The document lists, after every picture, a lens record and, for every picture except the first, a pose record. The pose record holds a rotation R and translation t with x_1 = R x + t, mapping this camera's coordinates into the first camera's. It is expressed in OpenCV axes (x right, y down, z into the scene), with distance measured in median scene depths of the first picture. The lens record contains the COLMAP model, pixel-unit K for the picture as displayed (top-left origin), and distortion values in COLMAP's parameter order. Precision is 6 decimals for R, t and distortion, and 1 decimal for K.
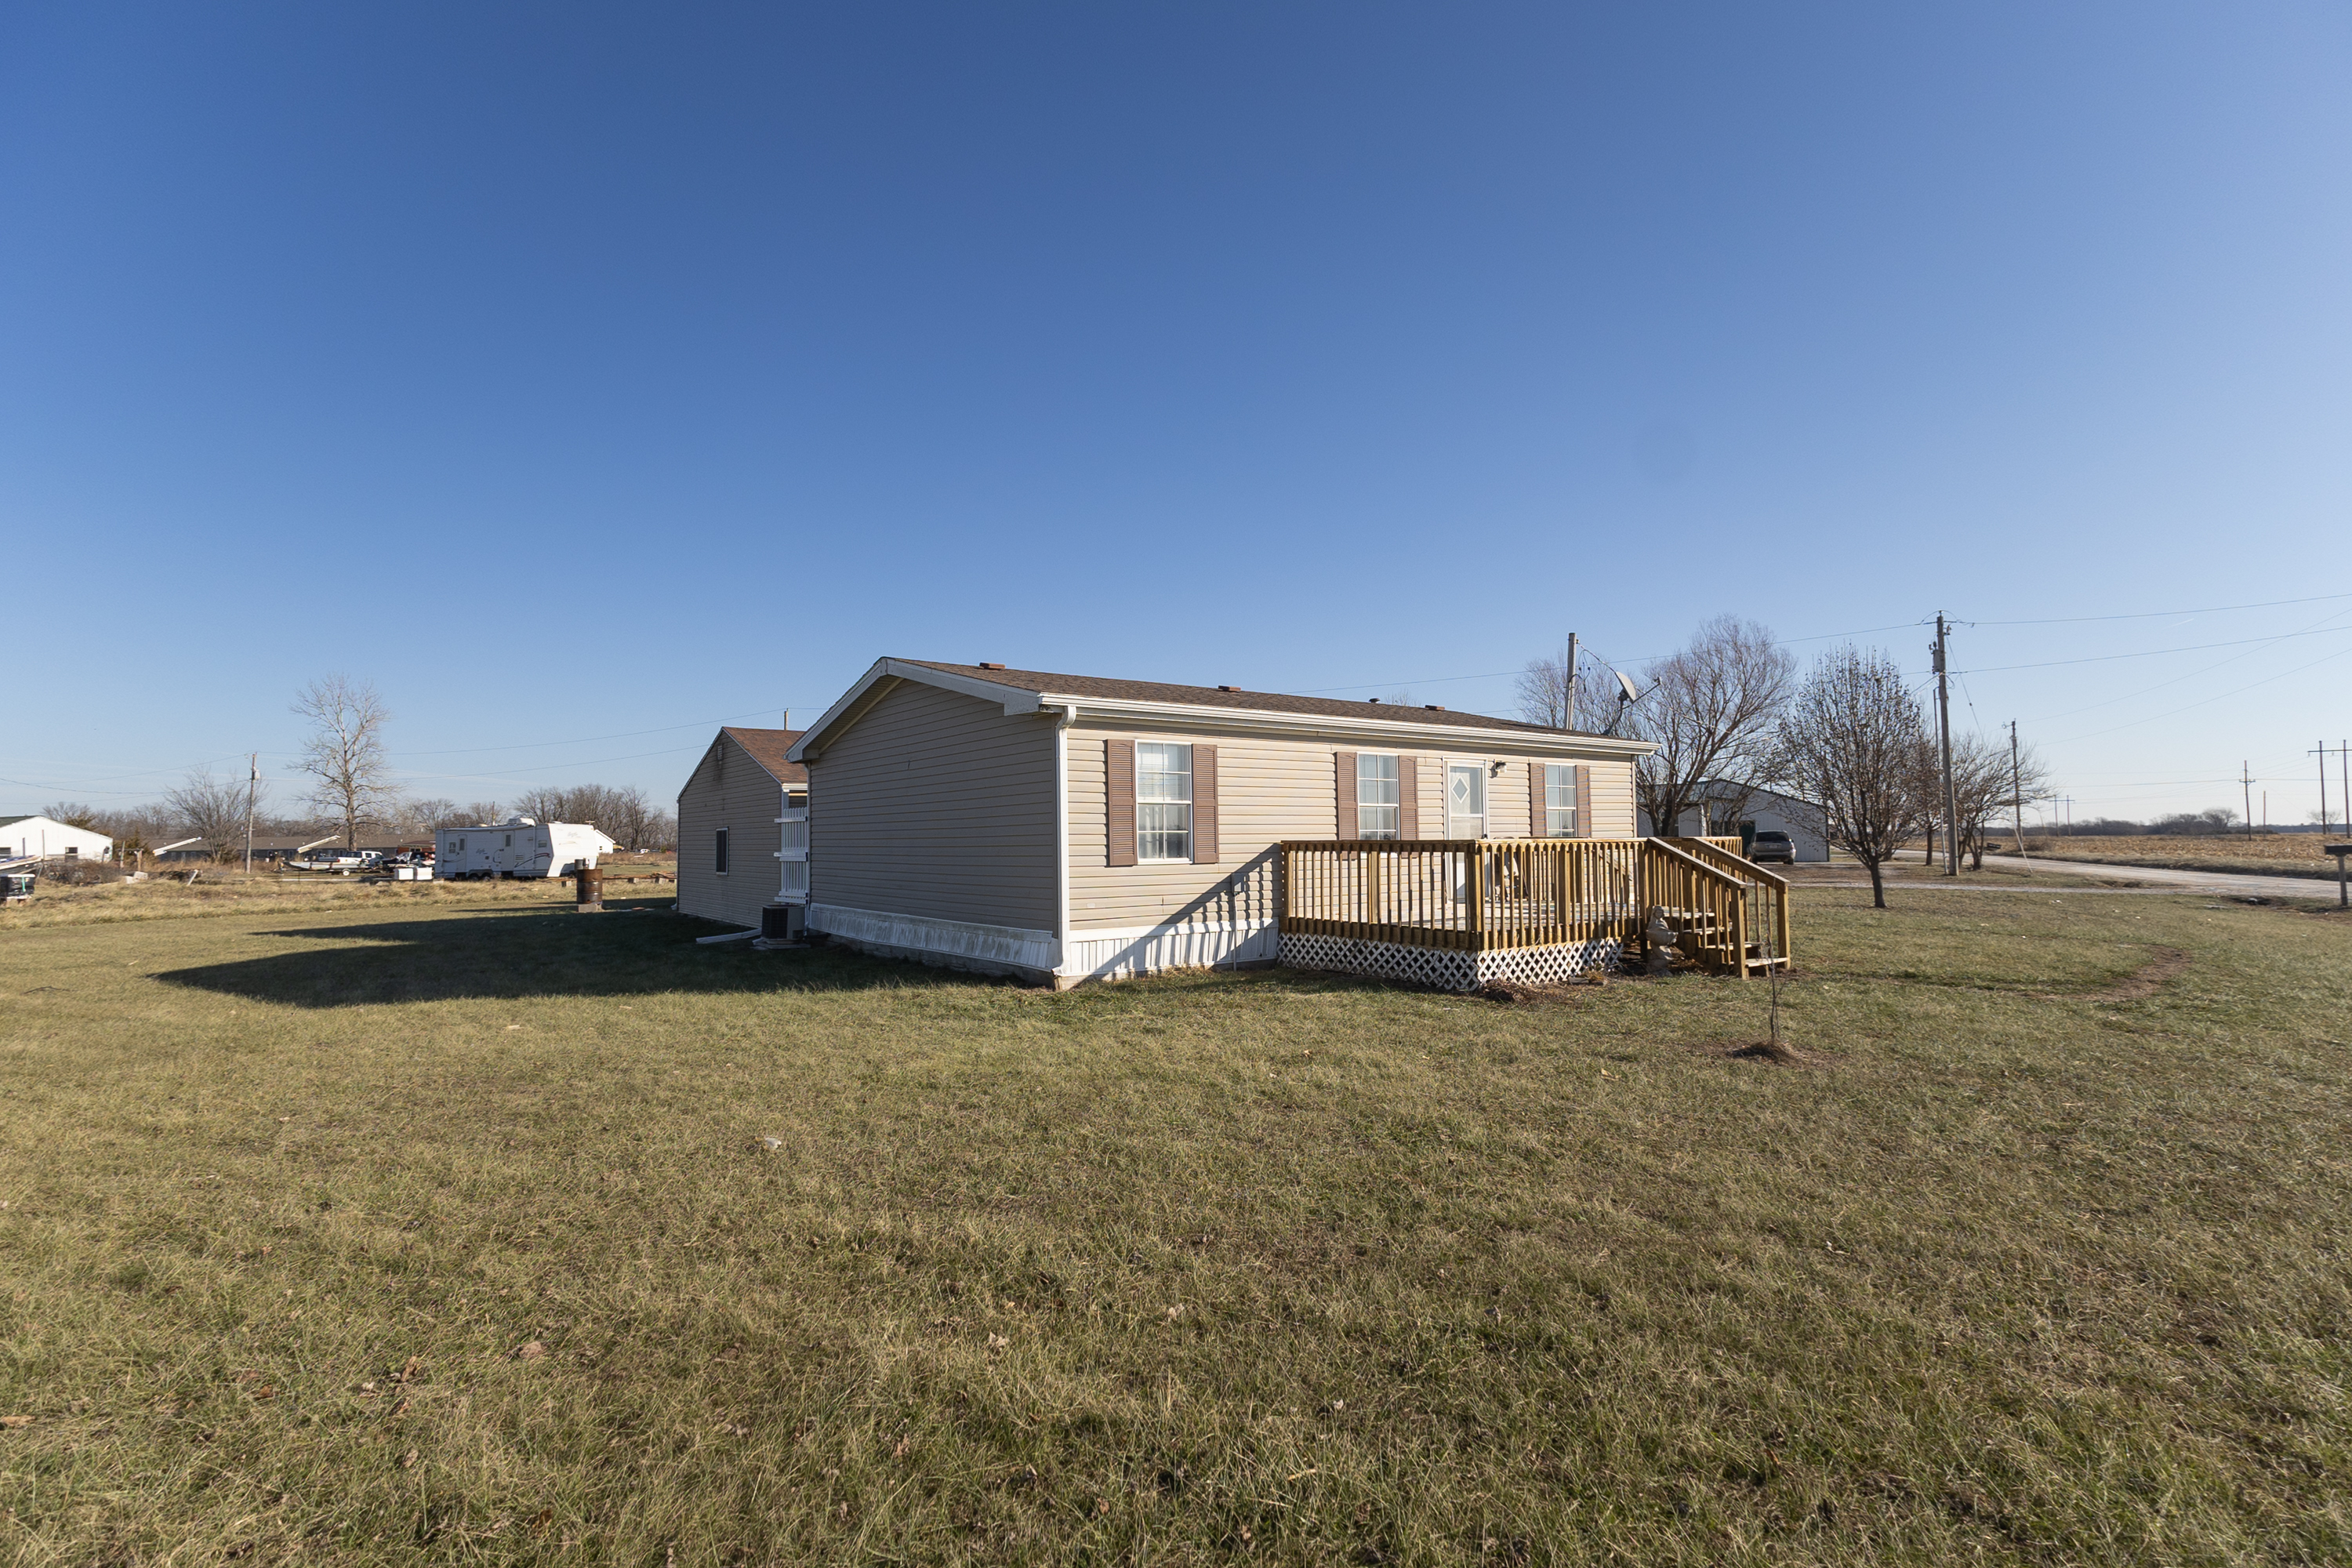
lens RADIAL K [[1078.0, 0, 1177.3], [0, 1078.0, 773.4], [0, 0, 1]] dist [0.010887, -0.000453]
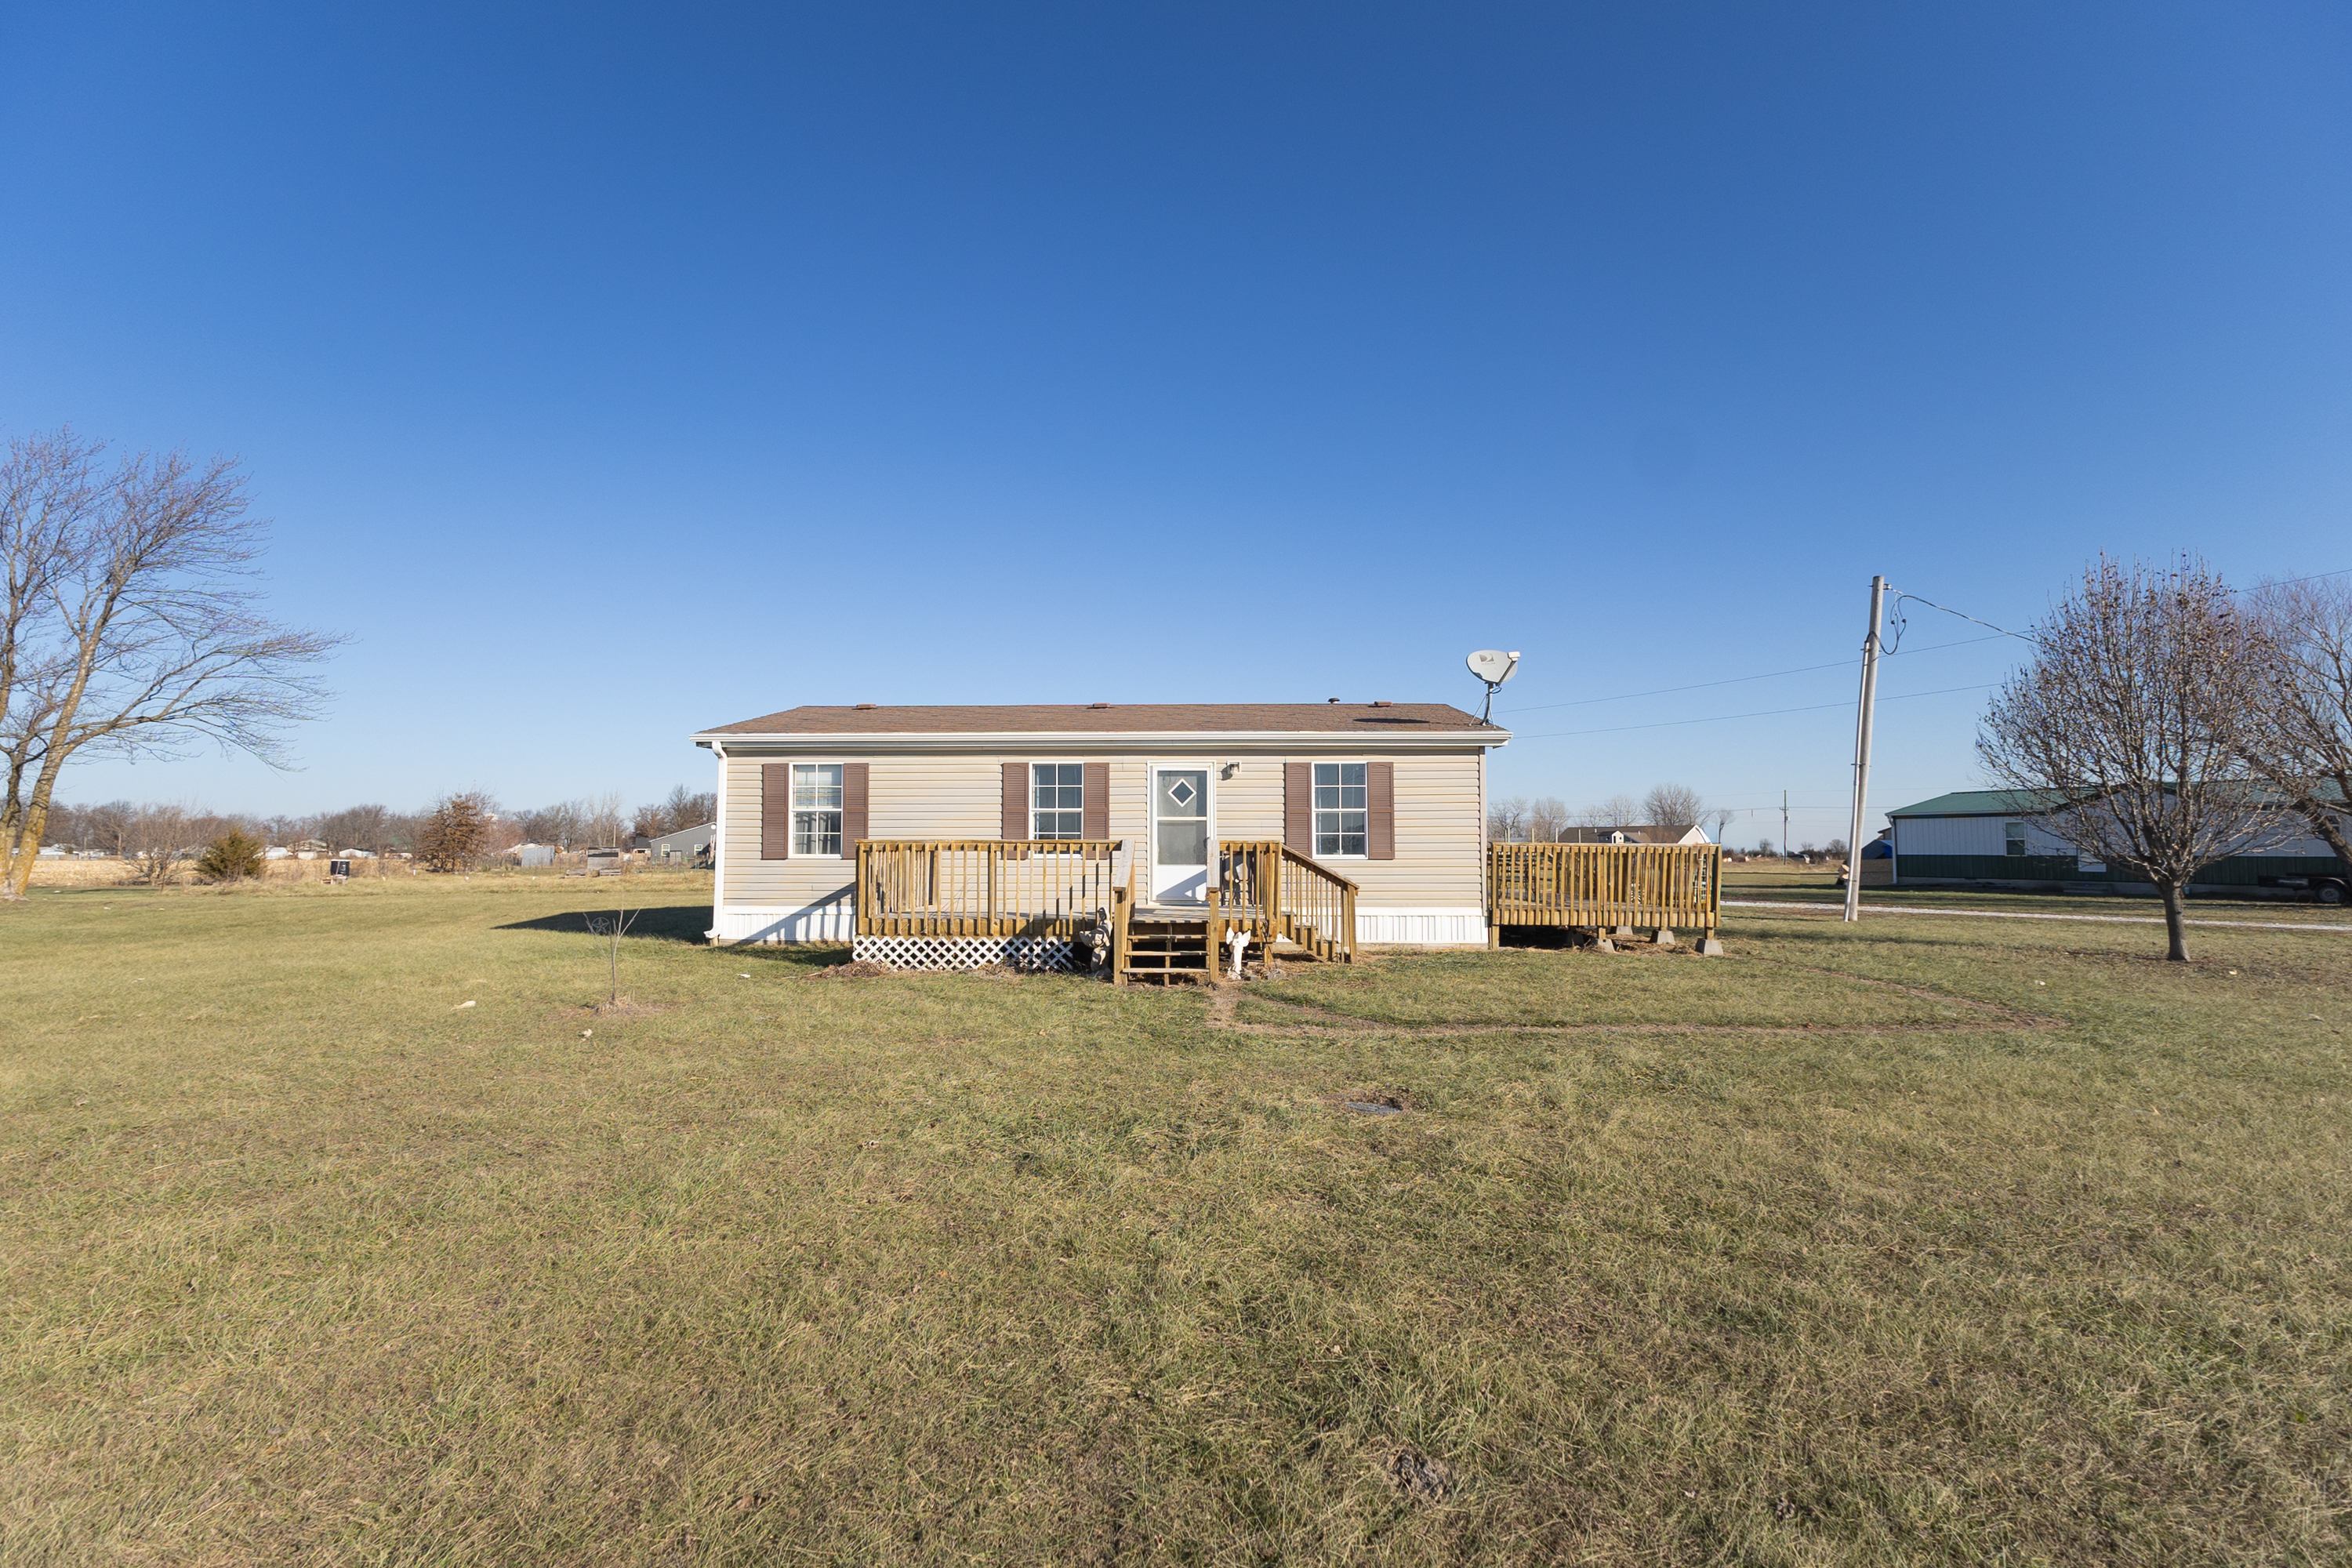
lens RADIAL K [[1078.0, 0, 1177.3], [0, 1078.0, 773.4], [0, 0, 1]] dist [0.010887, -0.000453]
pose [[0.784484, -0.033622, -0.619237, 1.100969], [0.028447, 0.999429, -0.018227, 0.018651], [0.619497, -0.003316, 0.784992, 0.257058]]
